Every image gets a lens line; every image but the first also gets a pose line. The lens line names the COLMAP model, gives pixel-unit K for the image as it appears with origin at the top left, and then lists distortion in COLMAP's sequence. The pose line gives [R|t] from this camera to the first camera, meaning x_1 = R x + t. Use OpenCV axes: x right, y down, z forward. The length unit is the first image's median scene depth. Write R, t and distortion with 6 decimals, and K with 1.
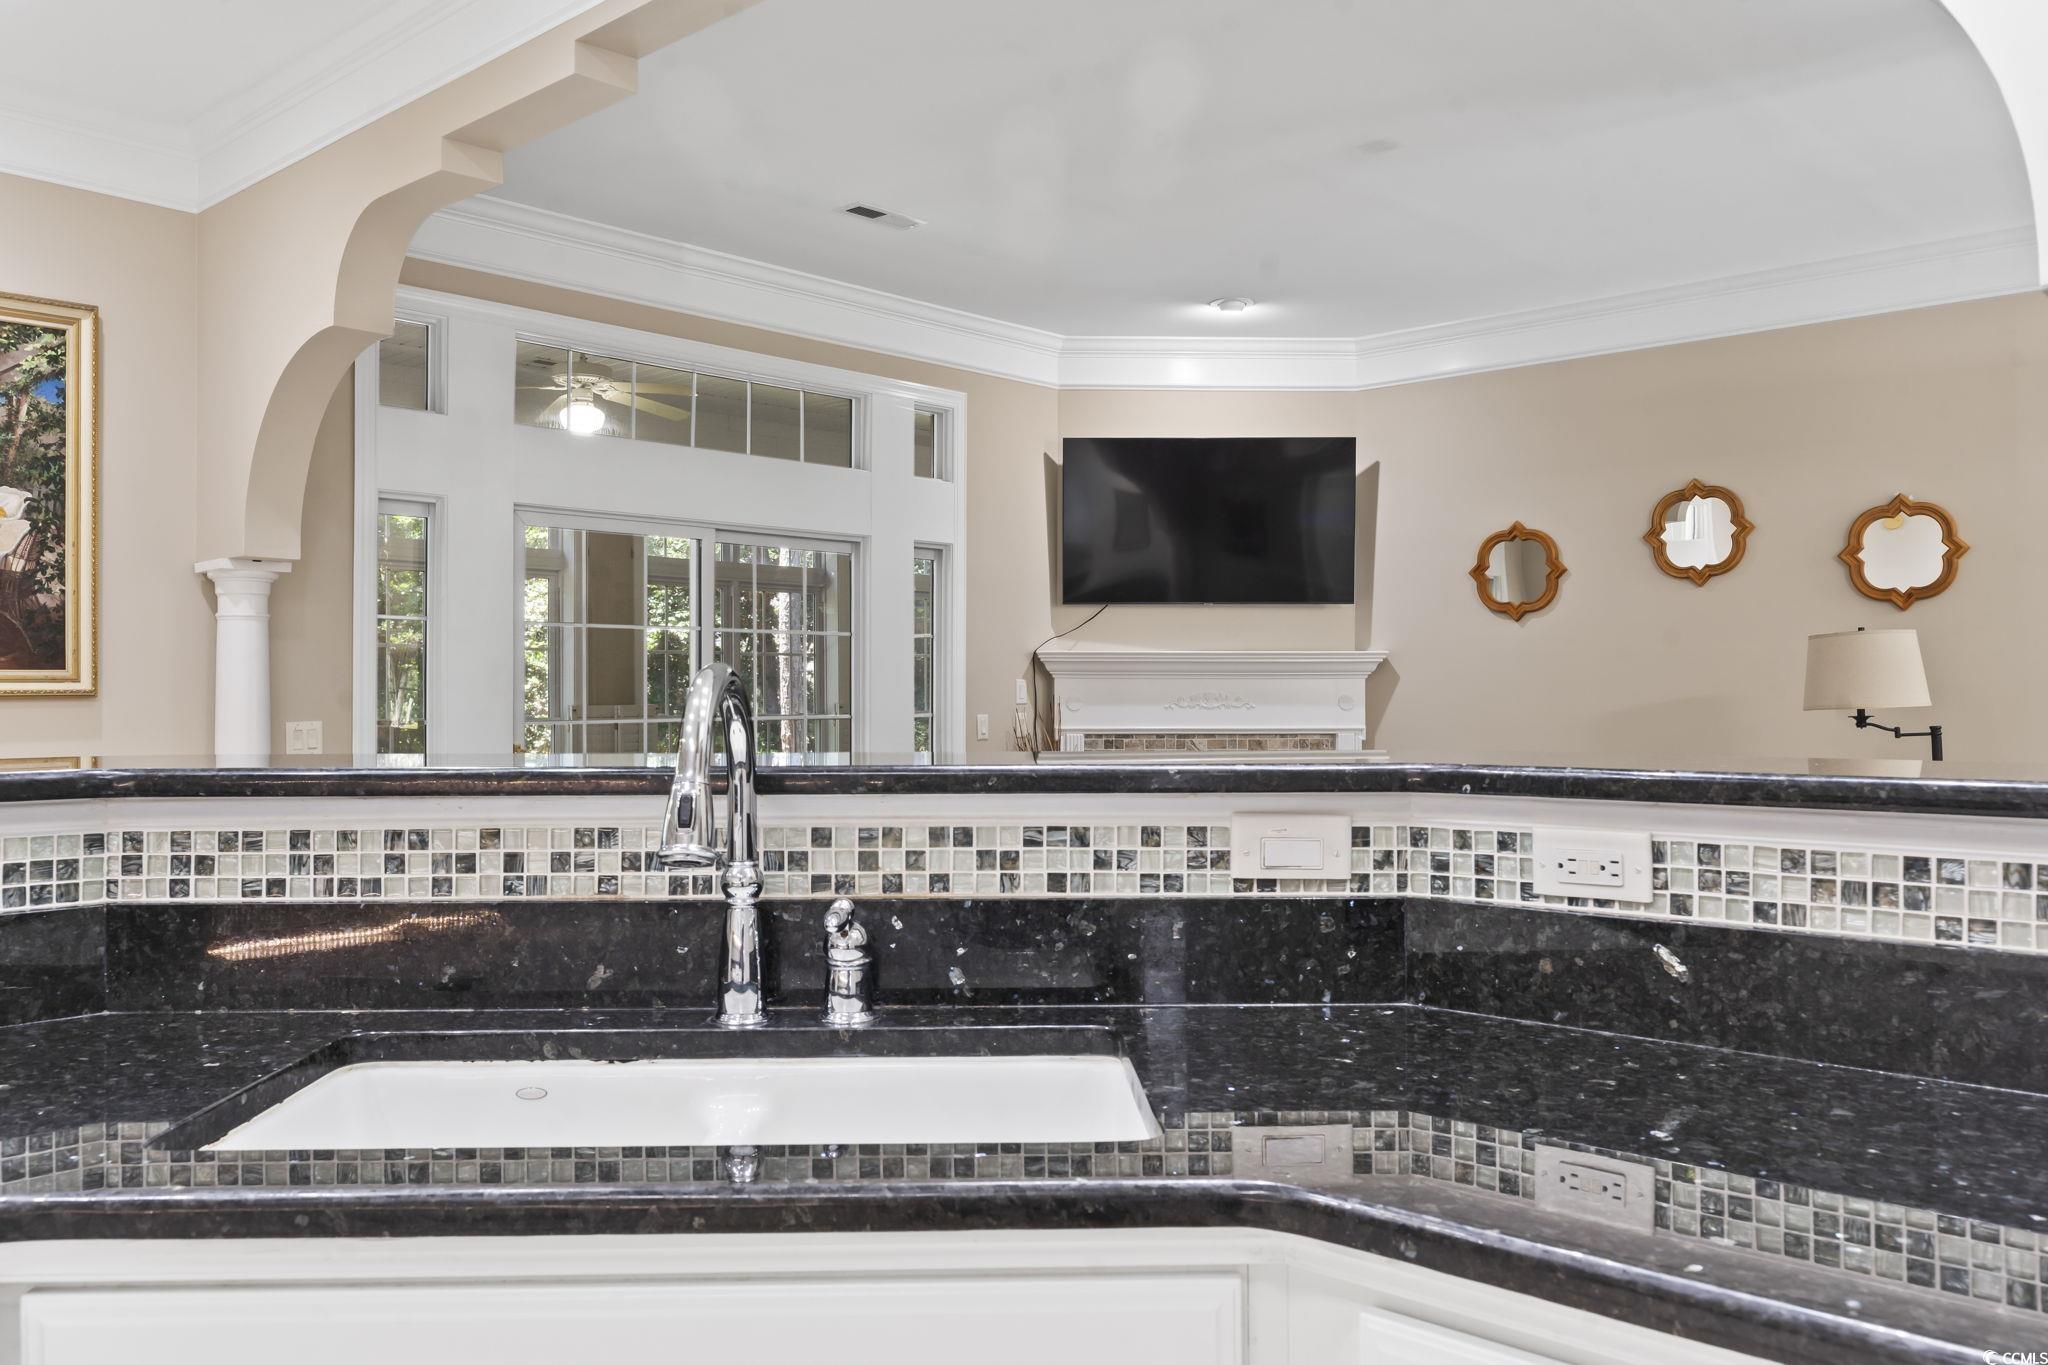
lens RADIAL K [[1608.5, 0, 1014.1], [0, 1608.5, 688.8], [0, 0, 1]] dist [0.001189, -0.003136]
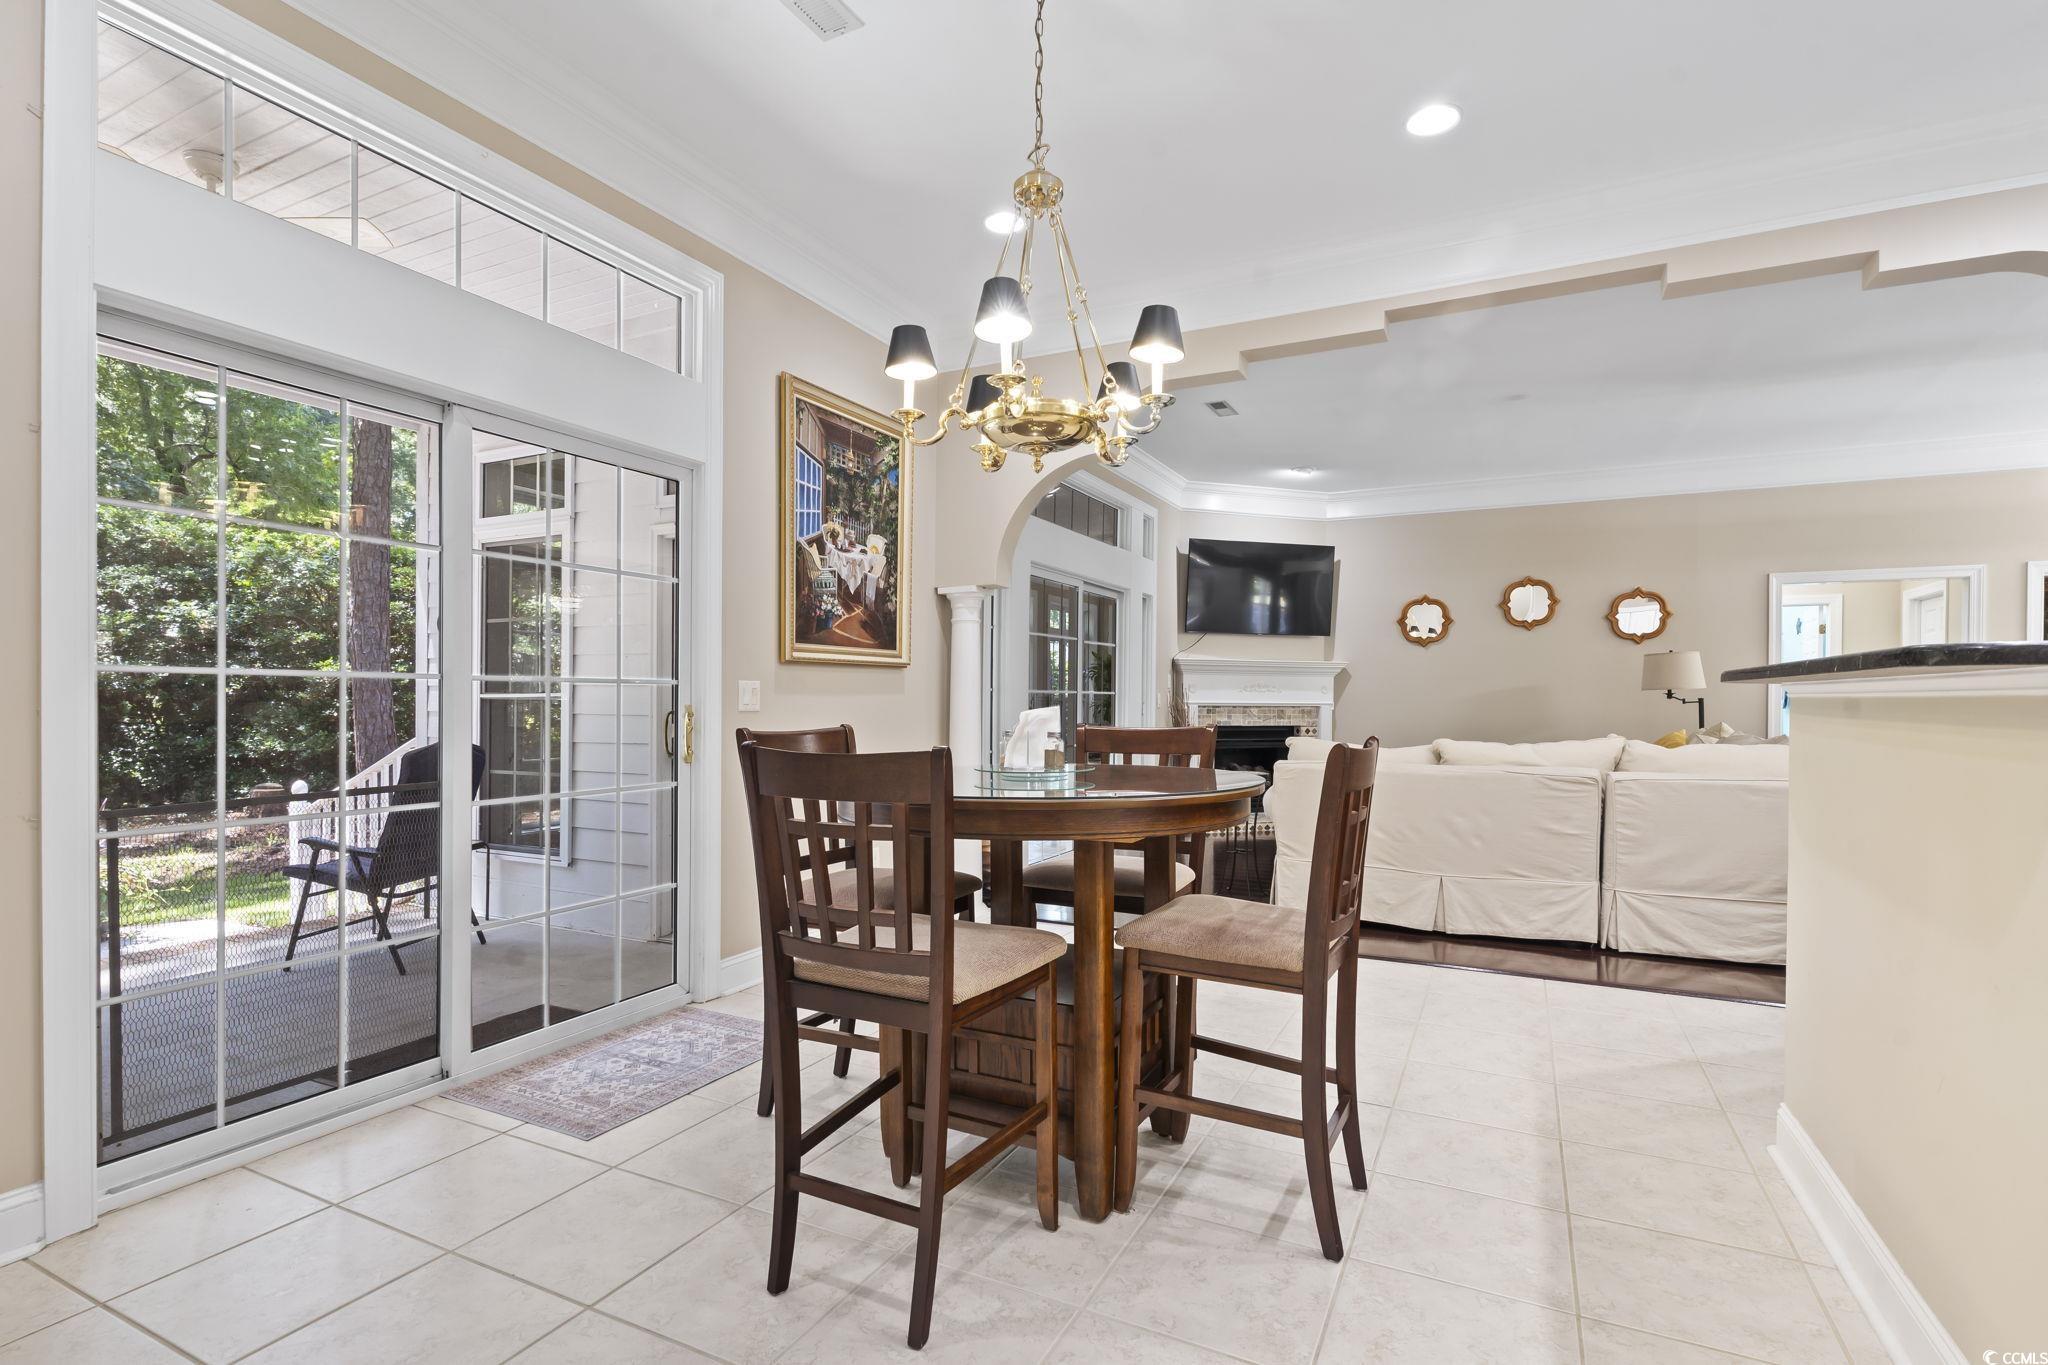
lens RADIAL K [[979.4, 0, 1014.7], [0, 979.4, 707.8], [0, 0, 1]] dist [-0.001849, 0.000341]
pose [[0.962989, 0.004969, 0.269496, -0.750956], [-0.008160, 0.999909, 0.010719, 0.034848], [-0.269419, -0.012521, 0.962942, 0.019140]]
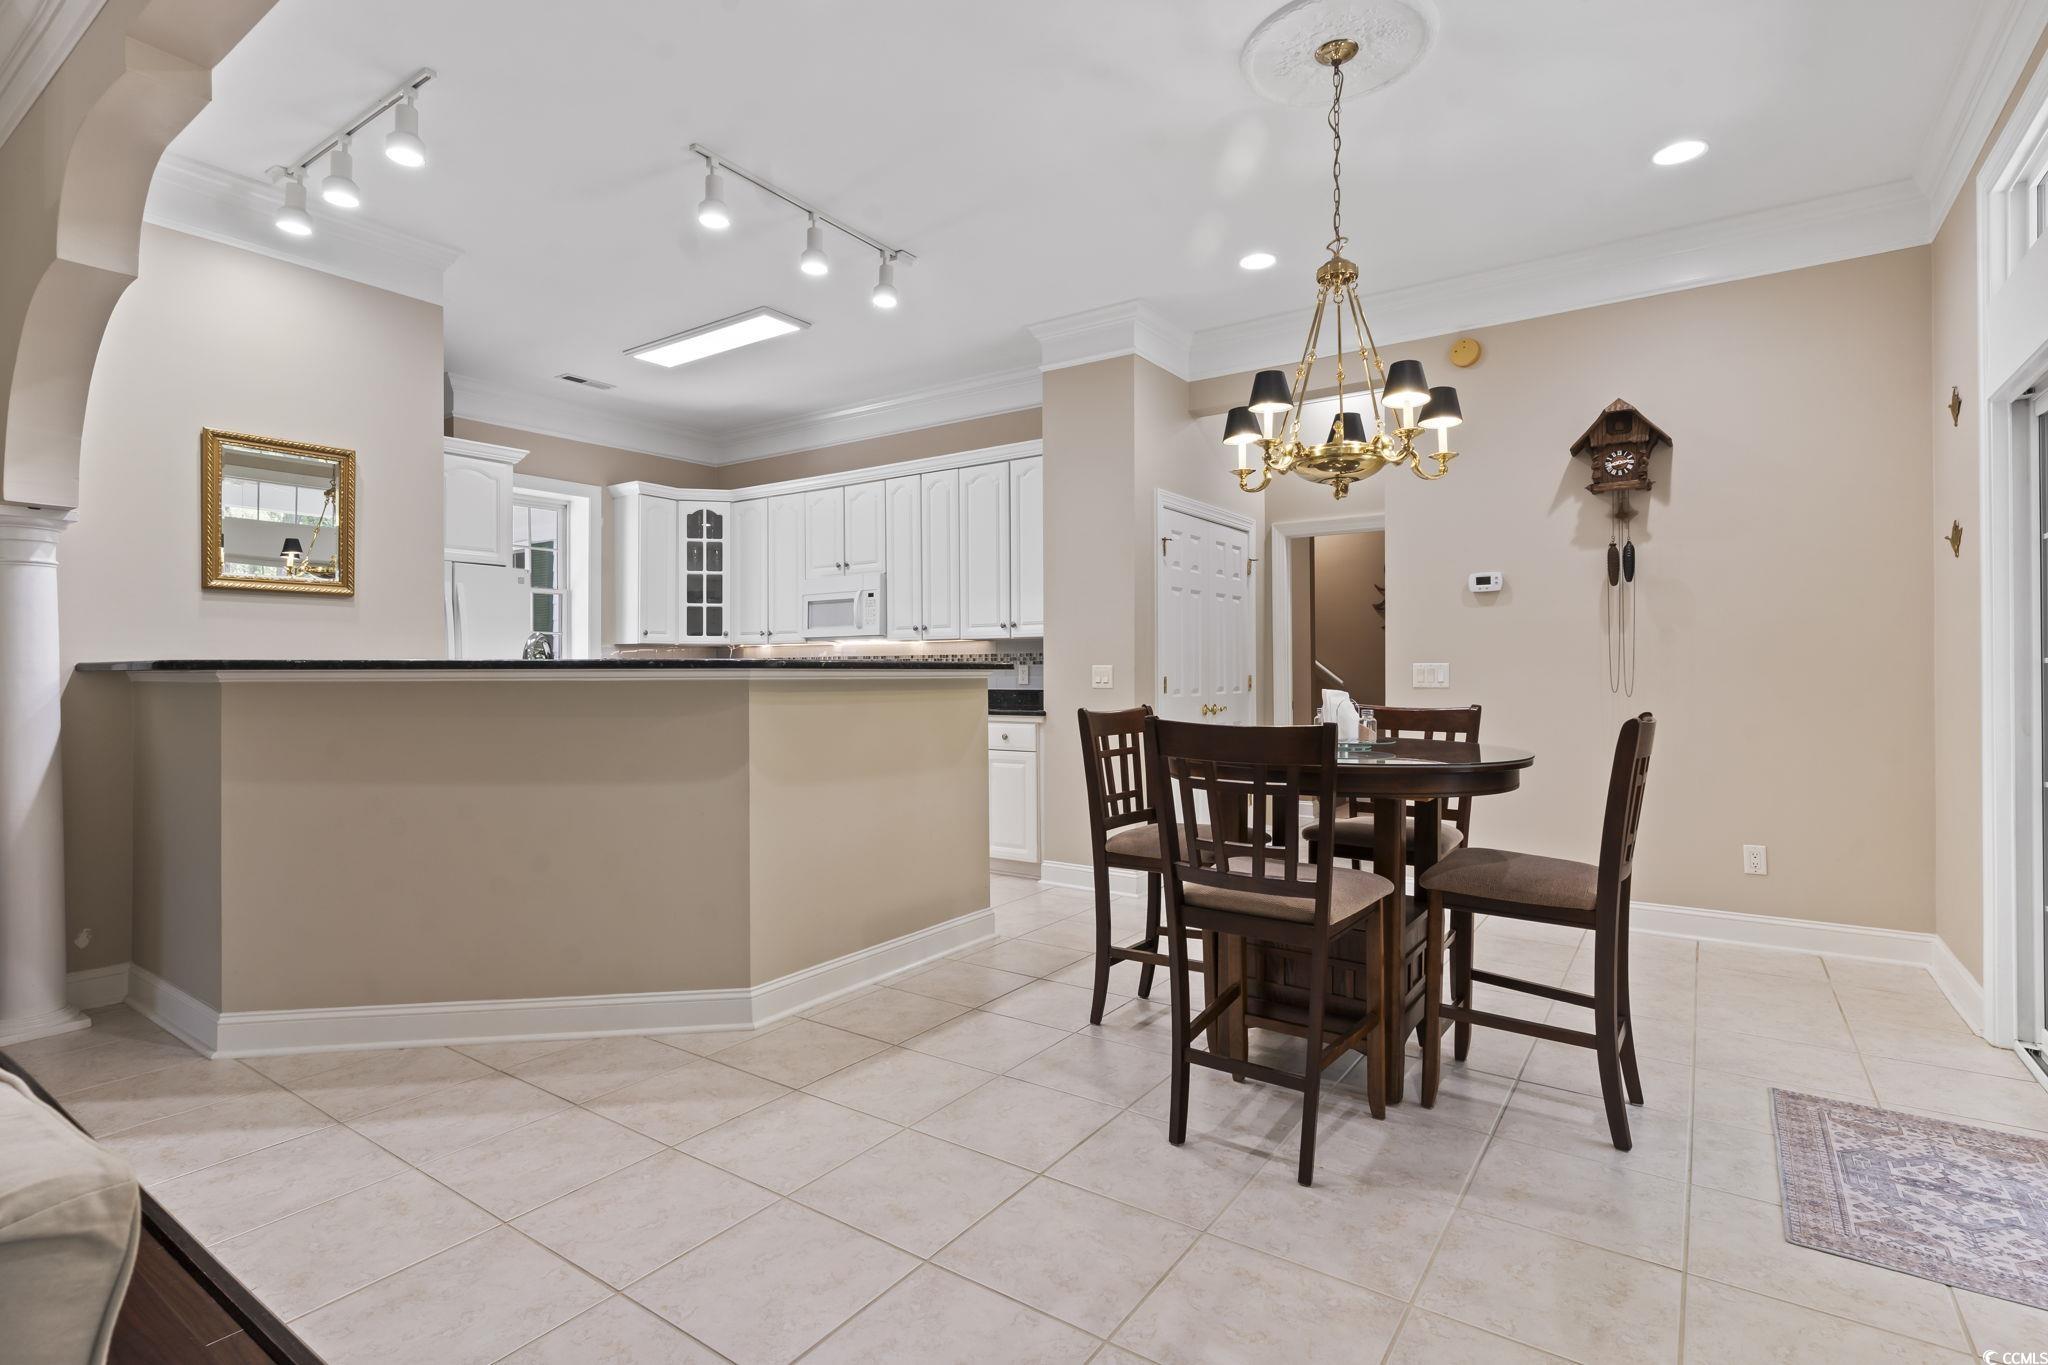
lens RADIAL K [[989.1, 0, 1014.5], [0, 989.1, 666.0], [0, 0, 1]] dist [-0.001125, -0.000315]
pose [[-0.990589, 0.005373, -0.136768, -0.312622], [0.006945, 0.999915, -0.011013, 0.030174], [0.136697, -0.011860, -0.990542, 1.100146]]
